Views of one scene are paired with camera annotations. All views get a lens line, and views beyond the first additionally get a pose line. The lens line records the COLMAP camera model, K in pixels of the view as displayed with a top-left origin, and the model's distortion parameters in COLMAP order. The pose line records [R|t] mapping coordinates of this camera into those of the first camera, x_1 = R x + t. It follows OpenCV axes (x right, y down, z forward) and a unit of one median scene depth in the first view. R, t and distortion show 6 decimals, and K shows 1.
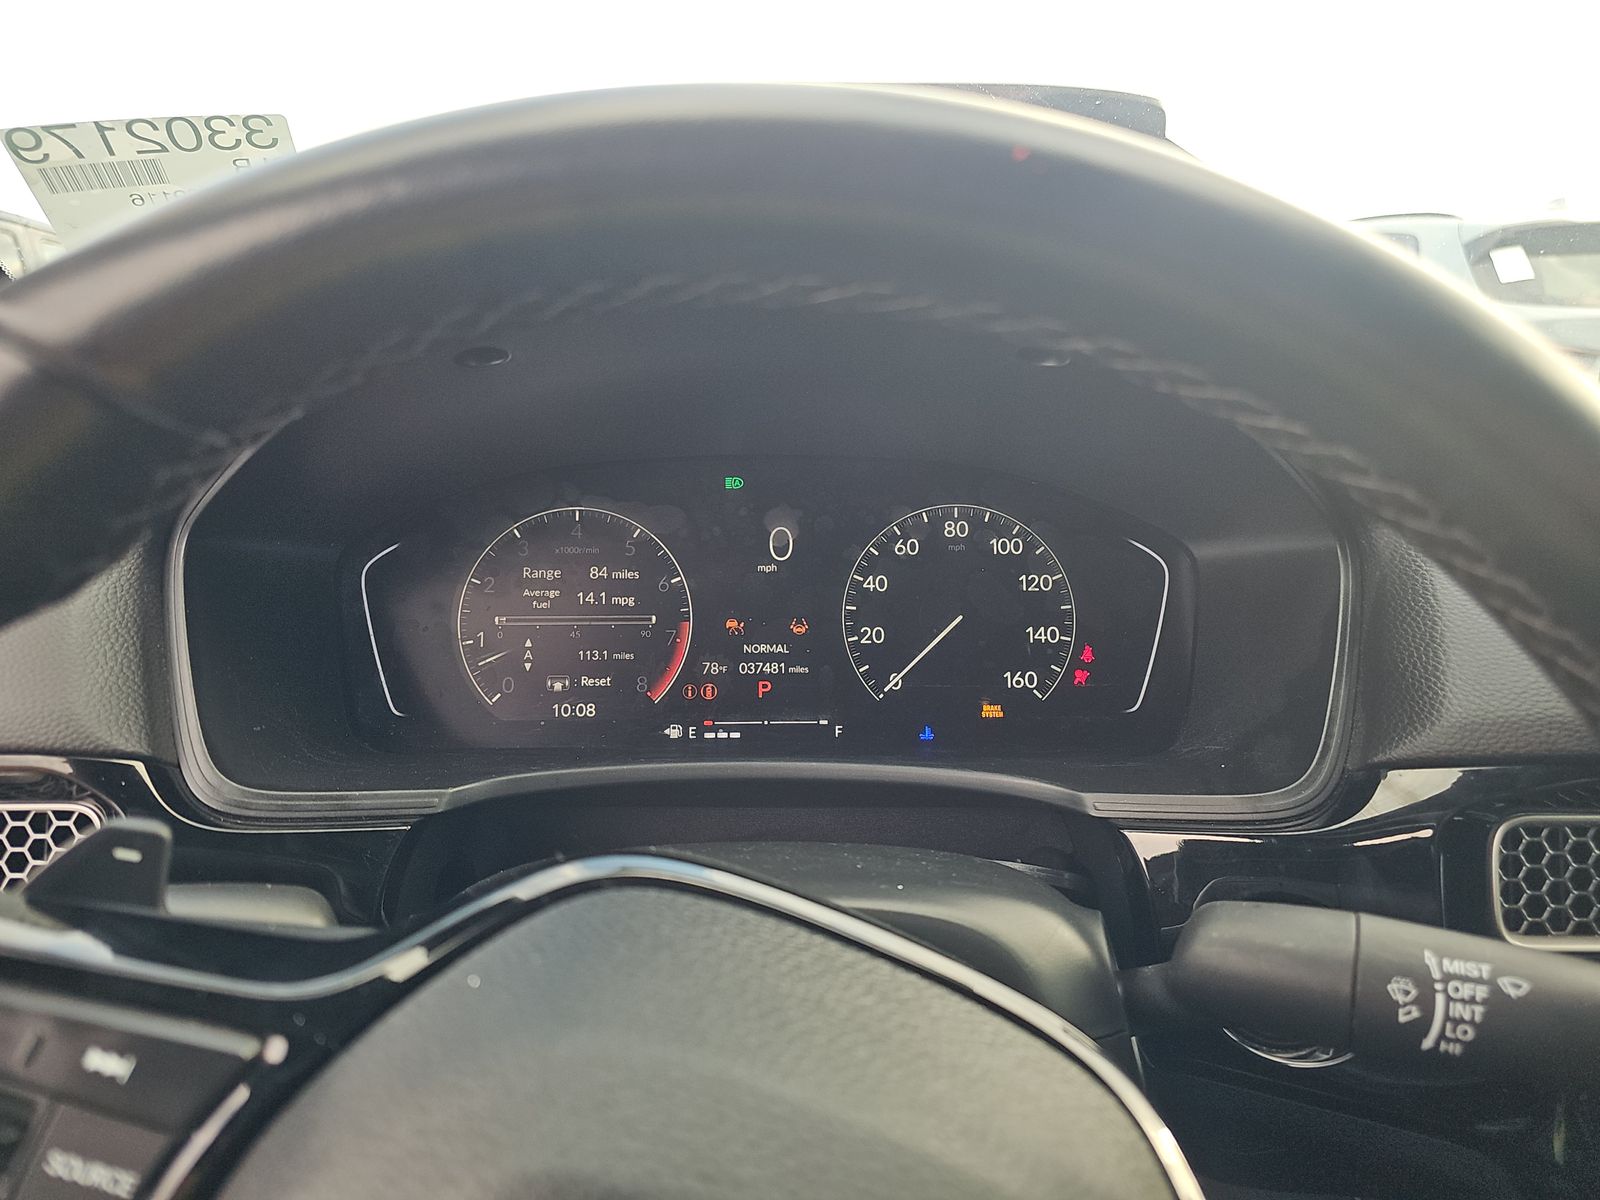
lens RADIAL K [[1048.6, 0, 791.5], [0, 1048.6, 610.5], [0, 0, 1]] dist [0.024697, -0.025607]
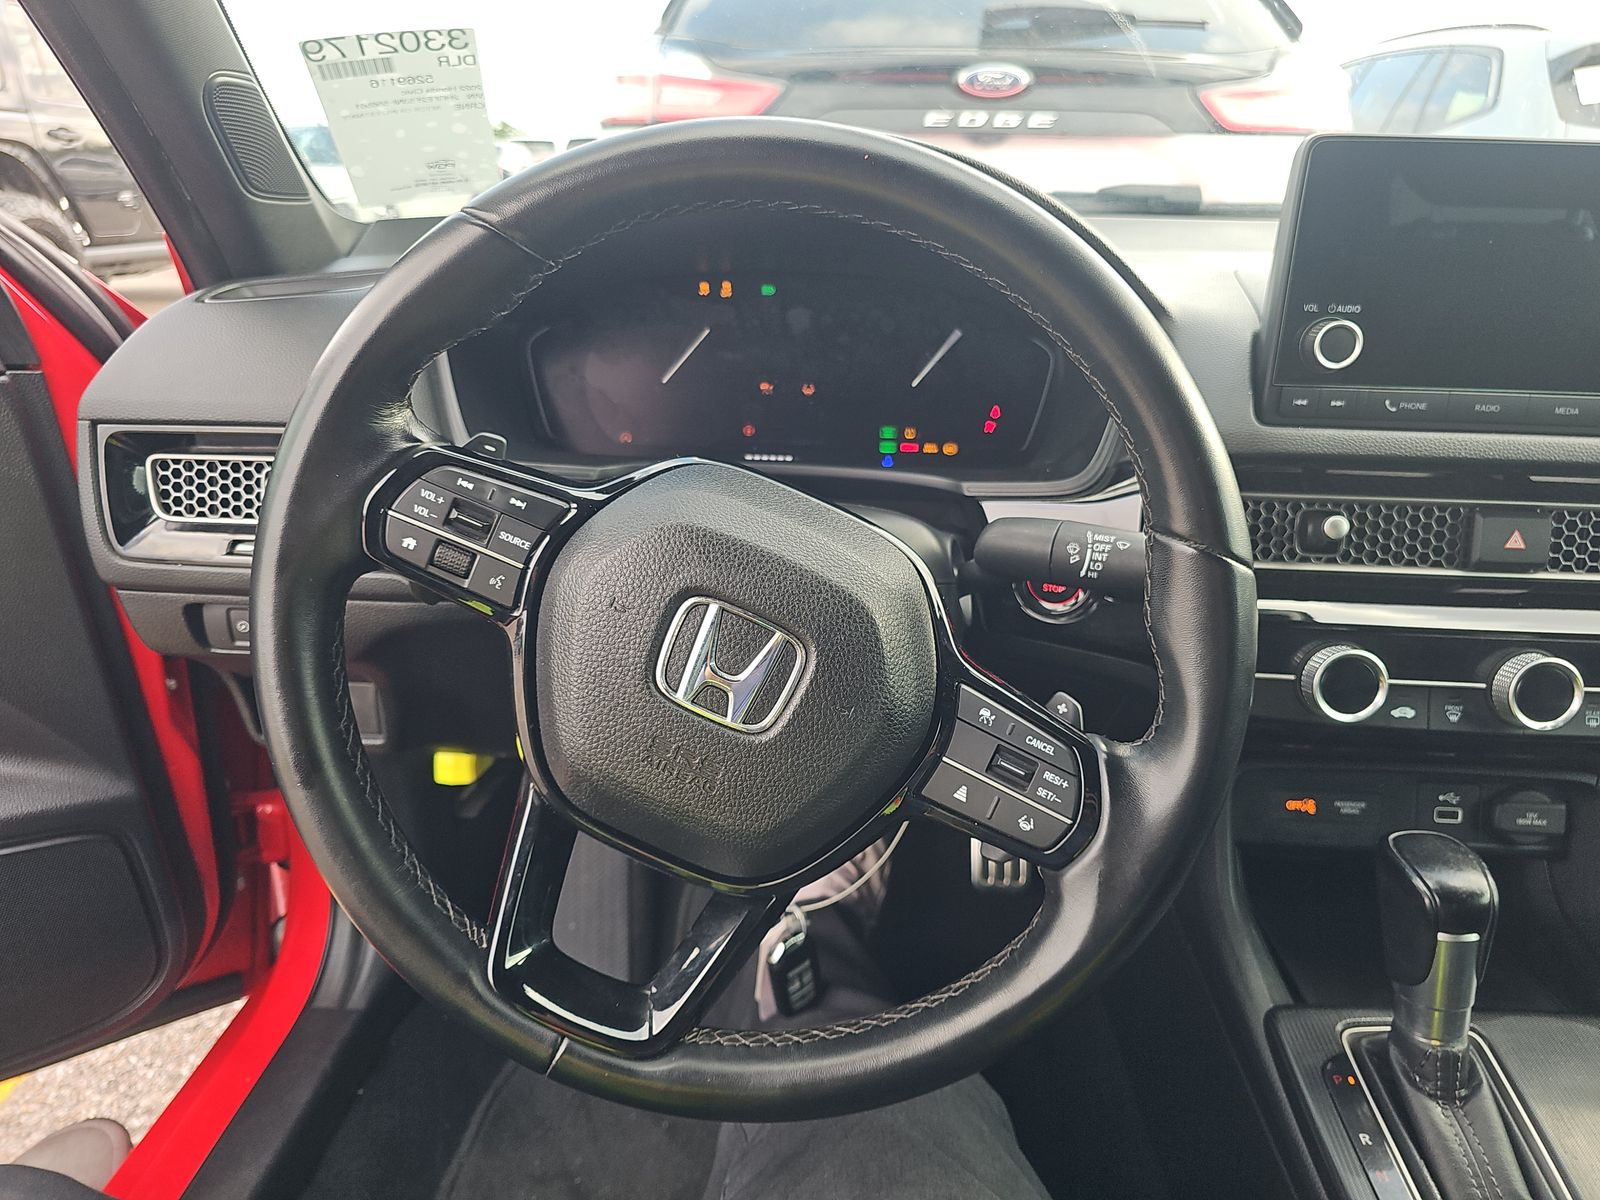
lens RADIAL K [[1048.6, 0, 794.7], [0, 1048.6, 608.4], [0, 0, 1]] dist [0.024697, -0.025607]
pose [[0.998629, 0.037260, -0.036757, 0.059427], [-0.030731, 0.985902, 0.164480, 0.082790], [0.042367, -0.163125, 0.985695, -0.591419]]
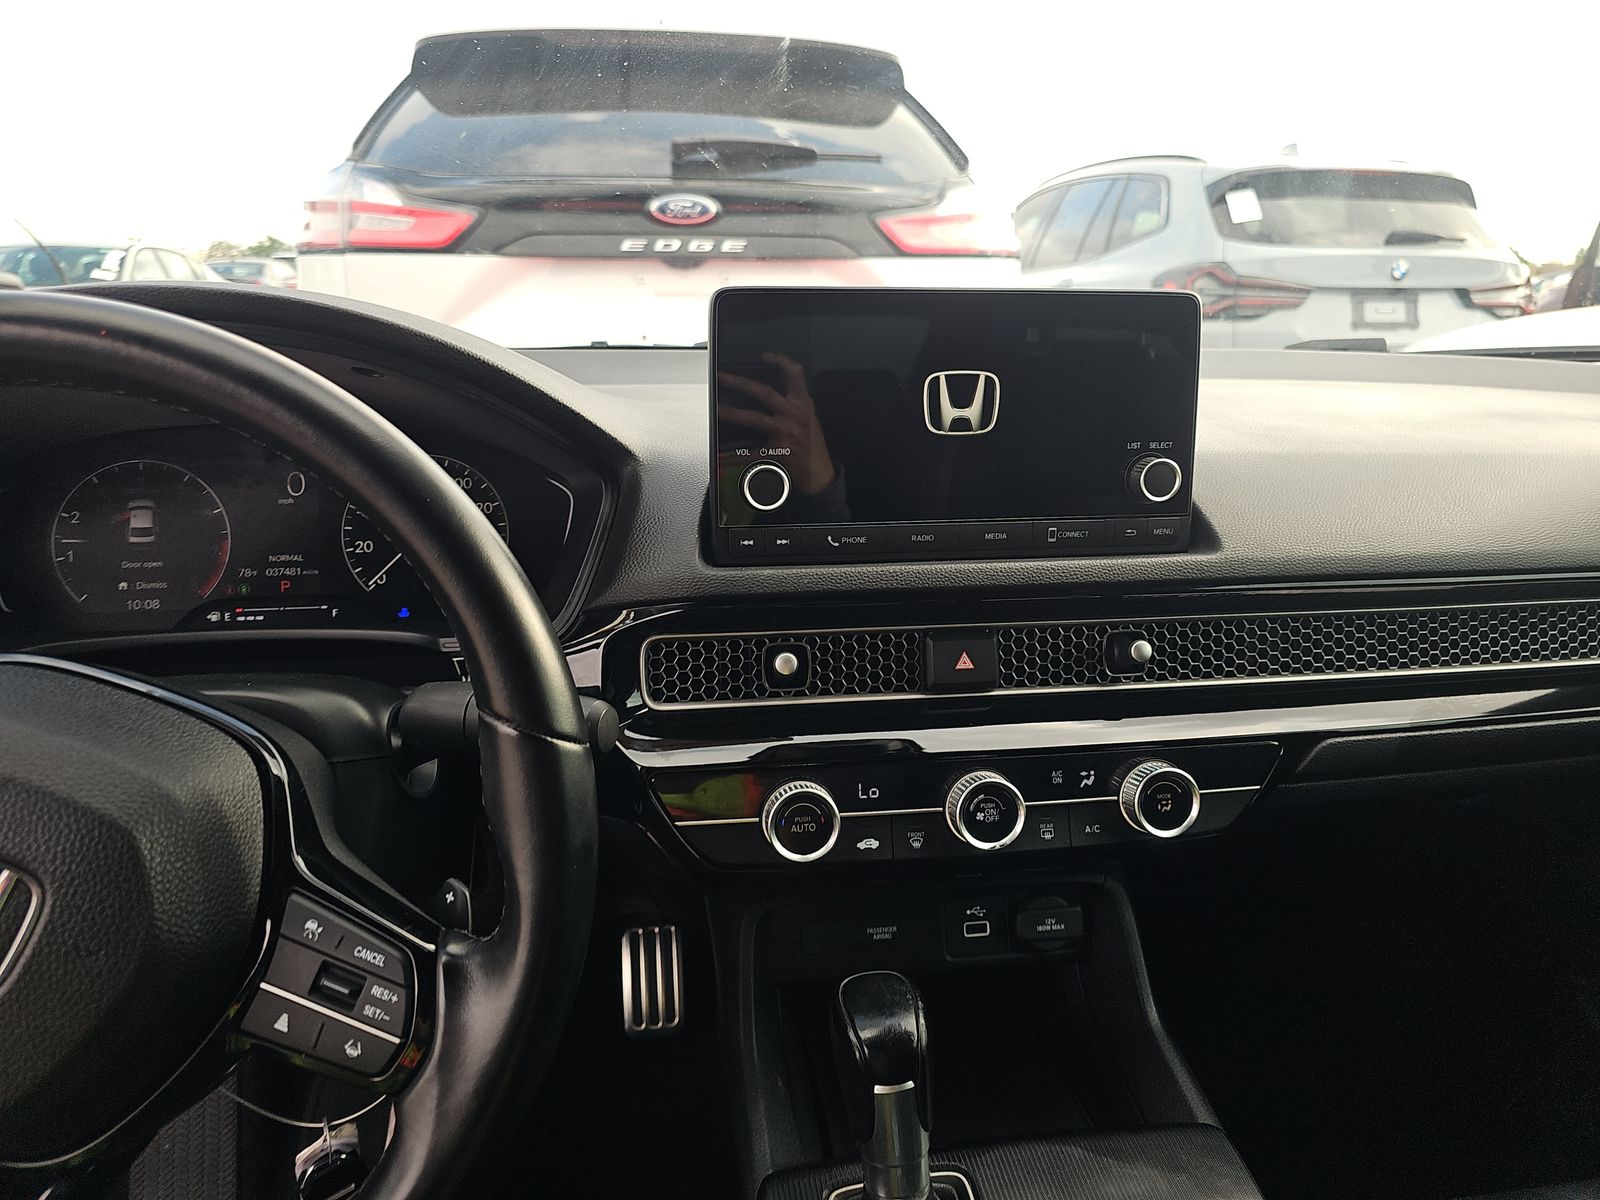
lens RADIAL K [[1048.6, 0, 792.7], [0, 1048.6, 591.8], [0, 0, 1]] dist [0.024697, -0.025607]
pose [[0.989682, -0.033163, 0.139390, 0.476576], [0.025452, 0.998064, 0.056746, 0.018866], [-0.141002, -0.052613, 0.988610, -0.548314]]
